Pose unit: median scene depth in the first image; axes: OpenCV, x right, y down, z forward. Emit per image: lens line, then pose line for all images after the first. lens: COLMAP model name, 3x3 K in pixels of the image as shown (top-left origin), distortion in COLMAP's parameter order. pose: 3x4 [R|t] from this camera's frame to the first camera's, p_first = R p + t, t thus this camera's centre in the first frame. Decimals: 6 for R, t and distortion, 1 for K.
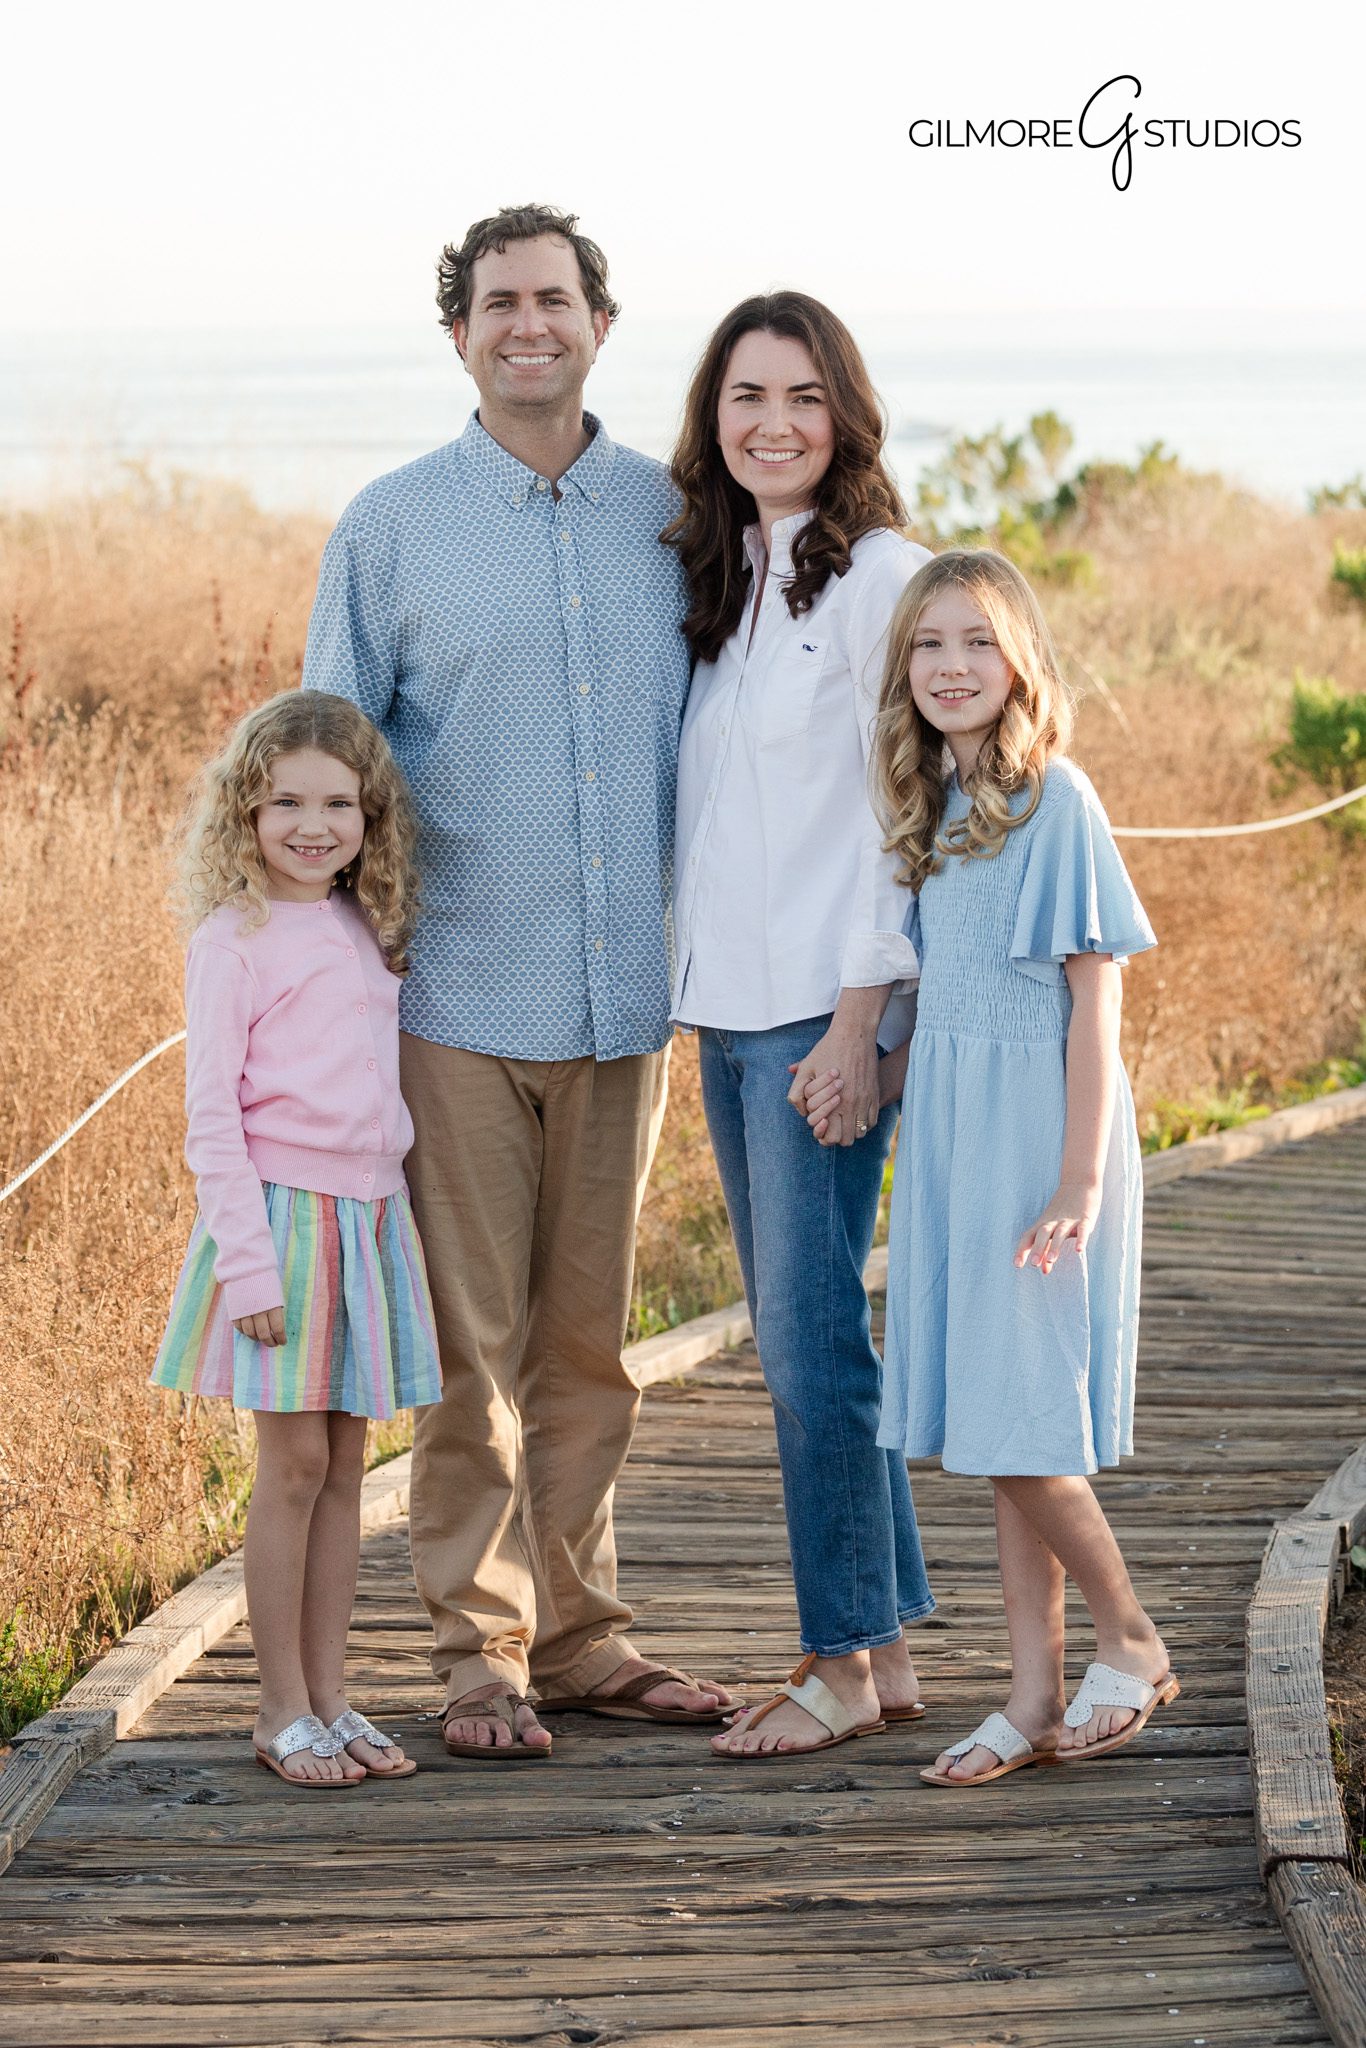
lens RADIAL K [[6136.8, 0, 683.0], [0, 6136.8, 1024.0], [0, 0, 1]] dist [0.006256, 0.018205]
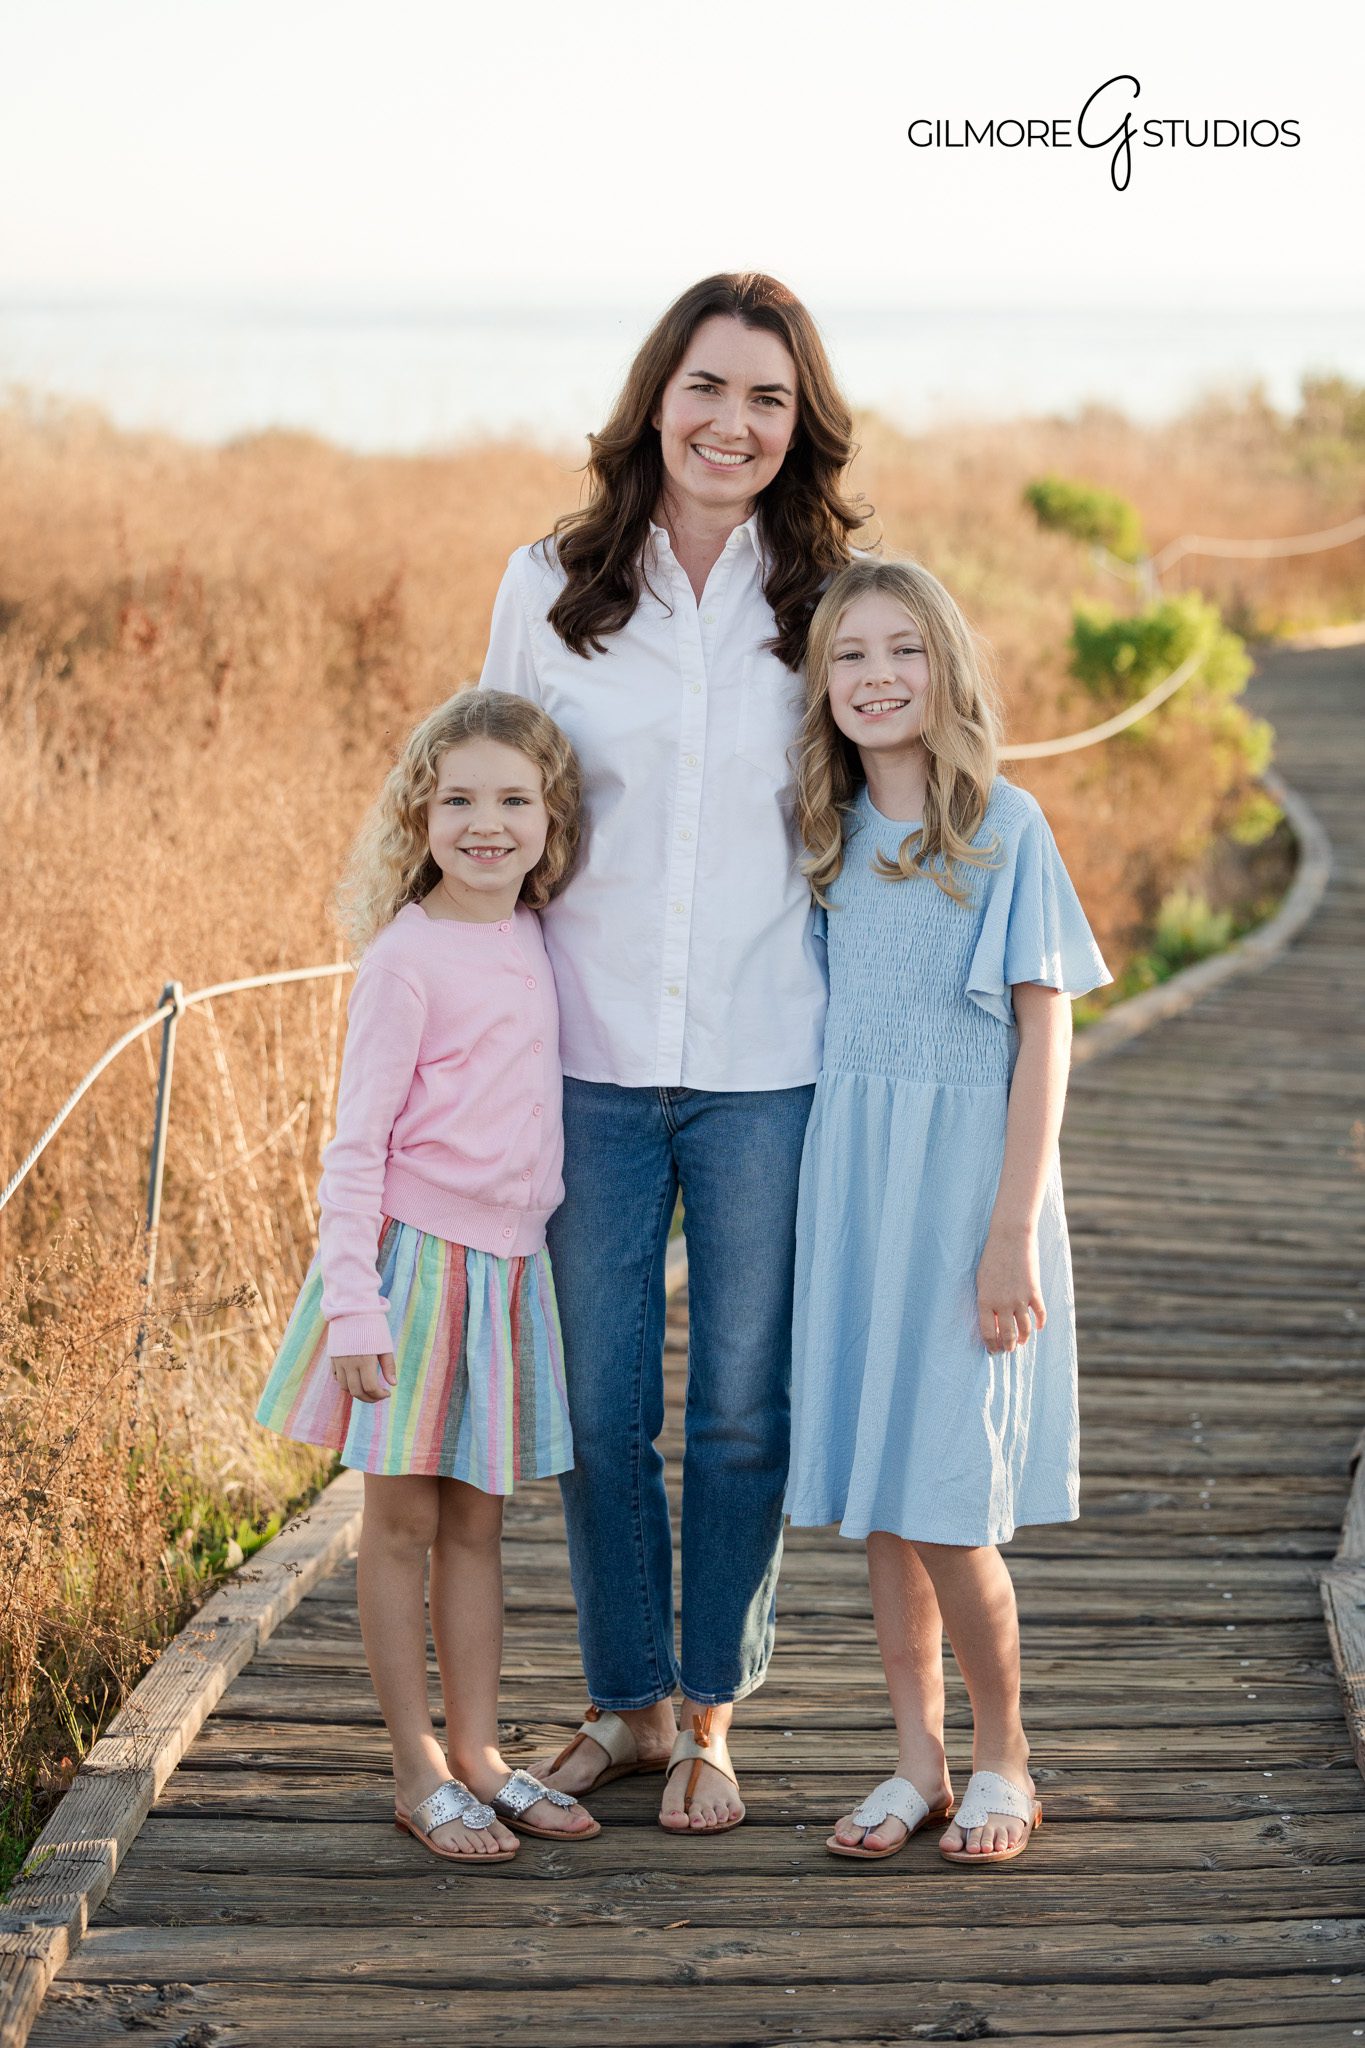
lens RADIAL K [[4542.2, 0, 685.3], [0, 4542.2, 1020.8], [0, 0, 1]] dist [-0.005537, -0.742319]
pose [[0.998138, 0.006263, 0.060680, -0.042899], [-0.009094, 0.998877, 0.046496, -0.034128], [-0.060321, -0.046961, 0.997074, 0.331572]]
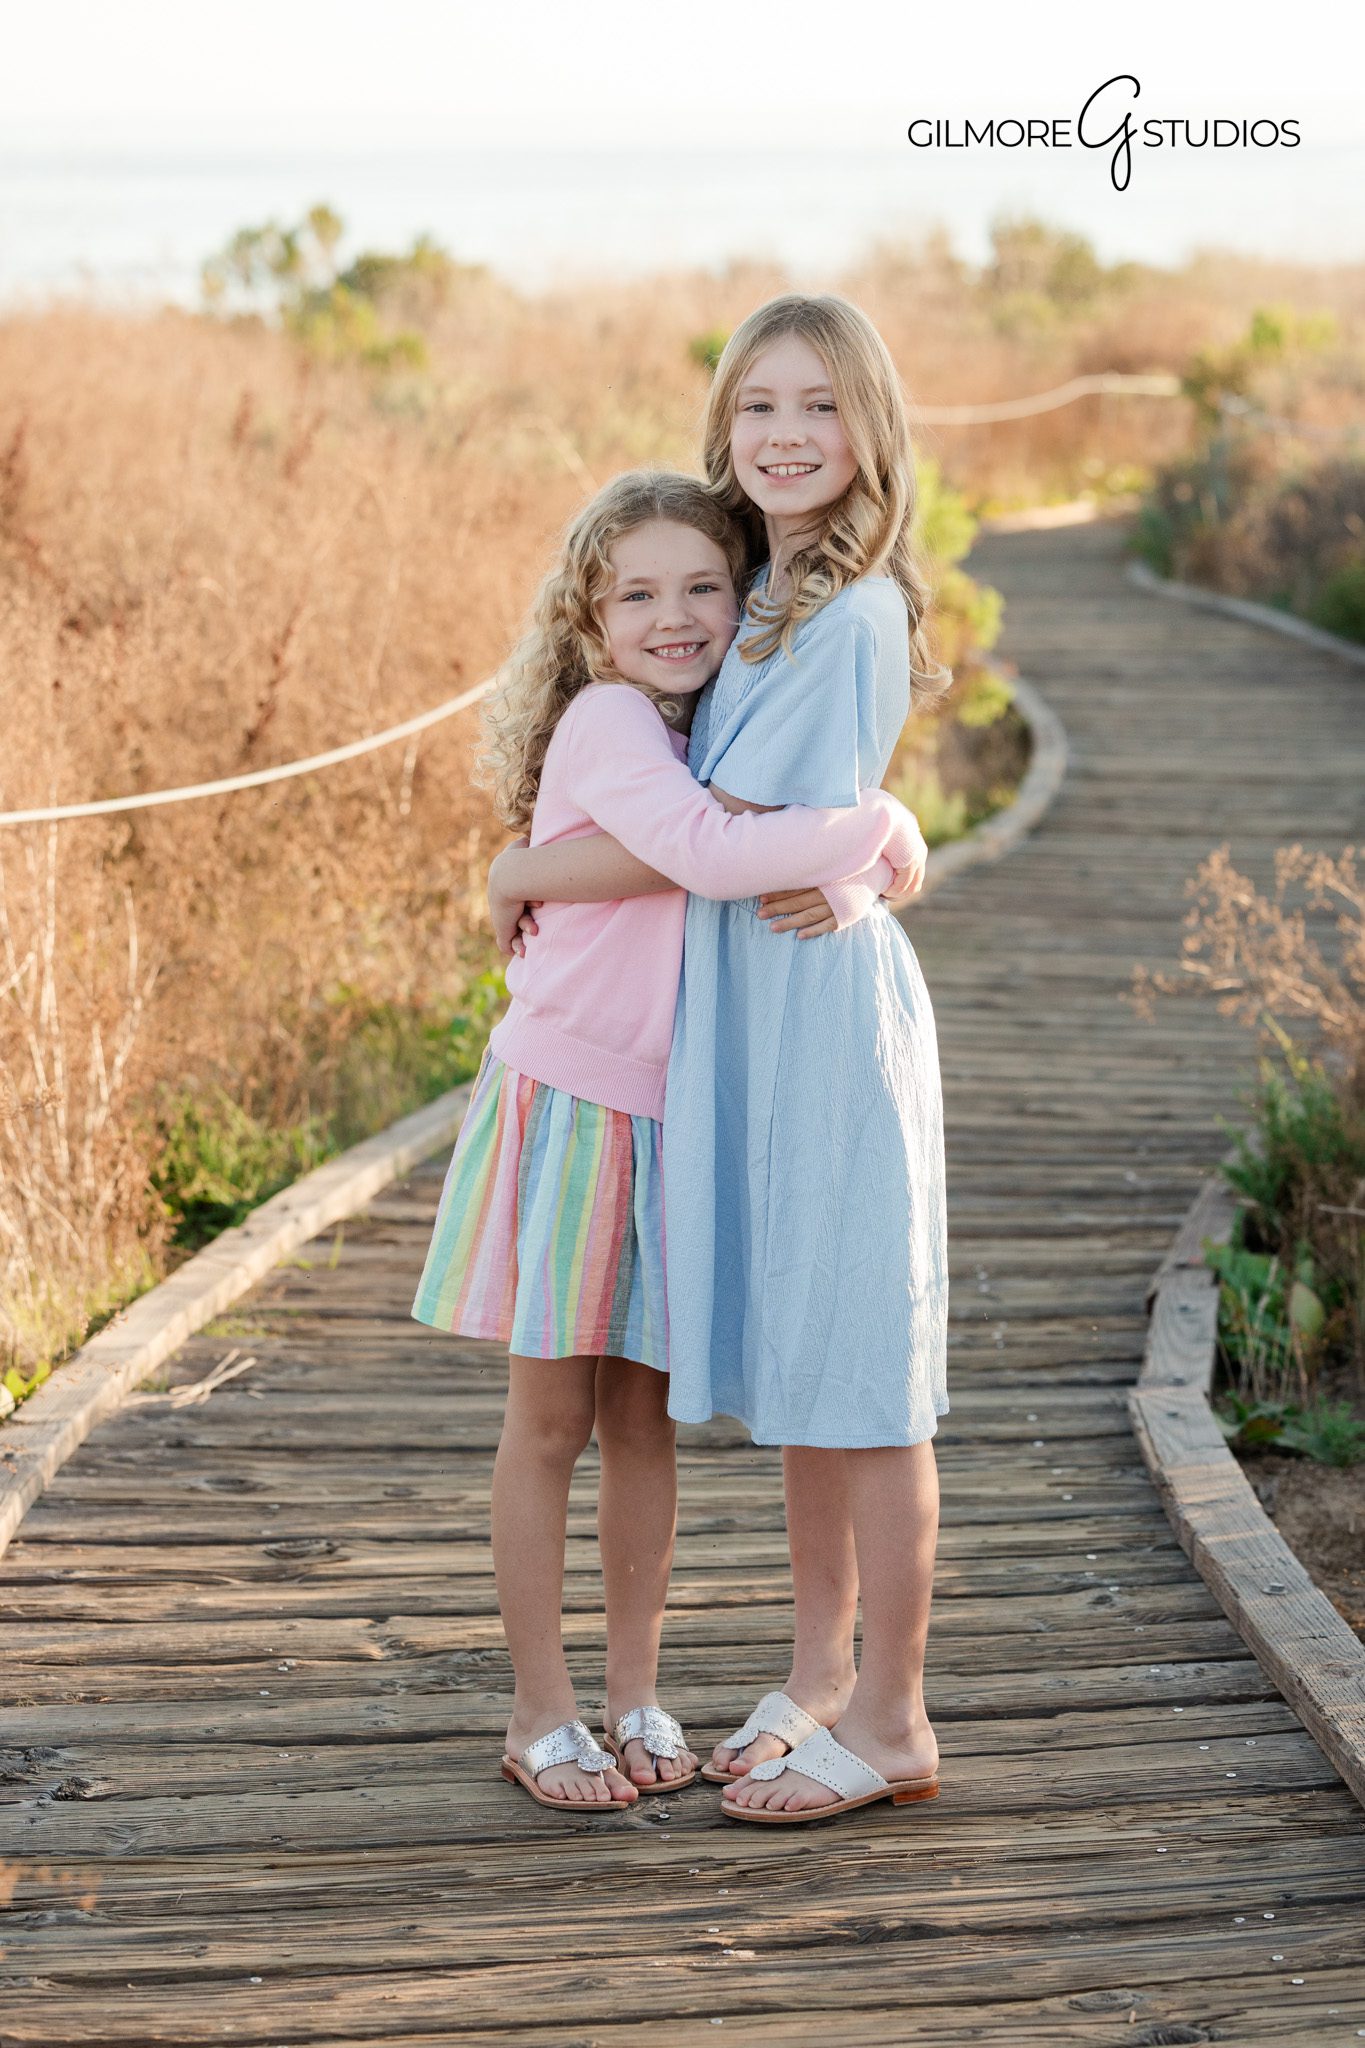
lens RADIAL K [[5550.8, 0, 650.3], [0, 5550.8, 1028.2], [0, 0, 1]] dist [-0.020130, -0.189729]
pose [[0.990868, -0.013494, 0.134159, -0.084948], [0.007236, 0.998868, 0.047023, -0.011552], [-0.134642, -0.045623, 0.989844, 0.203312]]
